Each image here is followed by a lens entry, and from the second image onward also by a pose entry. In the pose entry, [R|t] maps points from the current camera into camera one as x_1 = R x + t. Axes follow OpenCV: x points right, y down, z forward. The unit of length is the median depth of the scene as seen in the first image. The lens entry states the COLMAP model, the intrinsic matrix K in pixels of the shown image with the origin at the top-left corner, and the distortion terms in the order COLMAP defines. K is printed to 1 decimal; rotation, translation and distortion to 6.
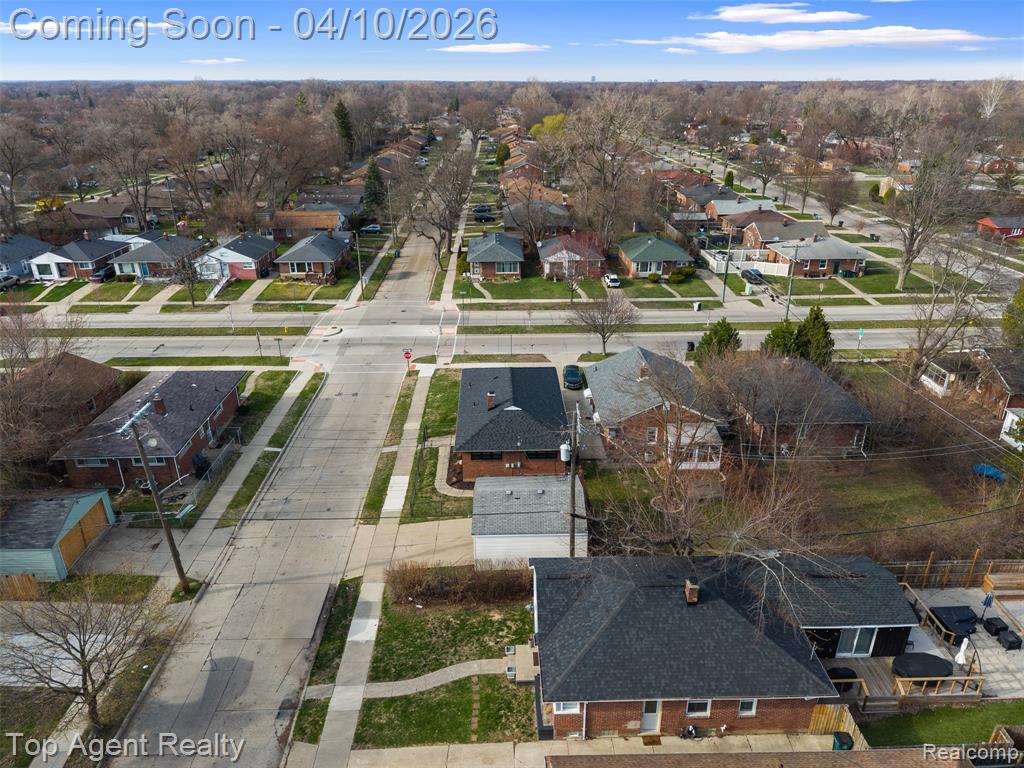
lens RADIAL K [[677.2, 0, 515.6], [0, 677.2, 398.3], [0, 0, 1]] dist [0.090157, -0.124050]
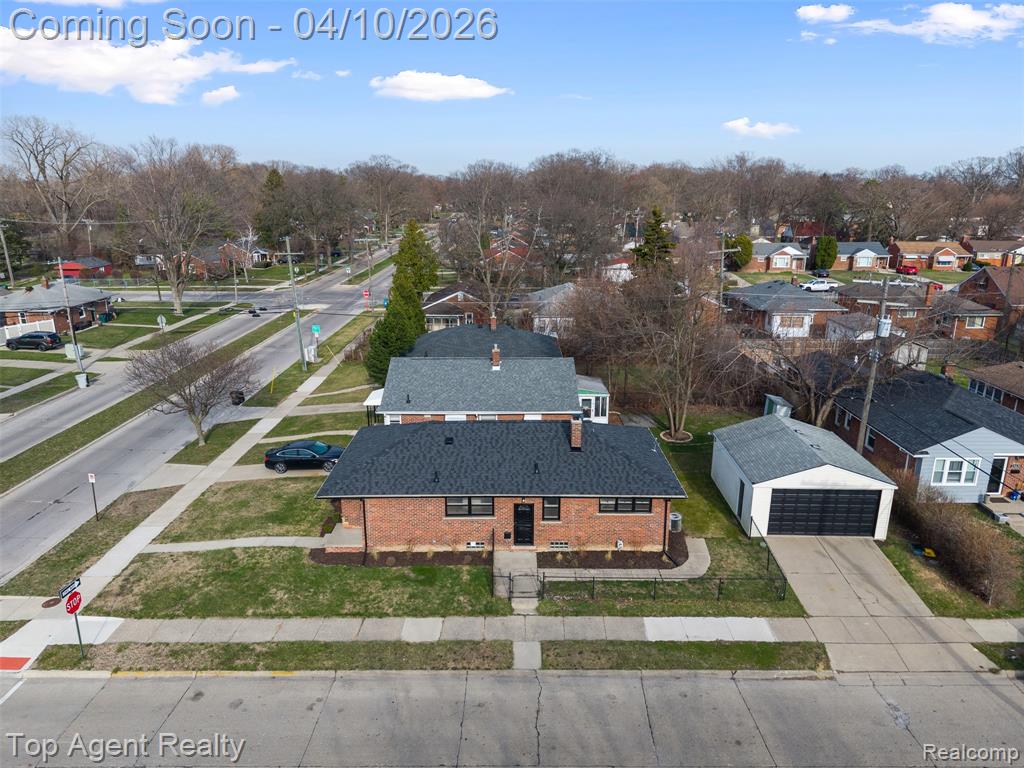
lens RADIAL K [[686.9, 0, 515.4], [0, 686.9, 383.2], [0, 0, 1]] dist [0.046659, -0.052774]
pose [[0.034244, -0.266557, 0.963211, -0.328778], [0.418019, 0.879242, 0.228459, -0.105546], [-0.907793, 0.394817, 0.141535, 0.513843]]
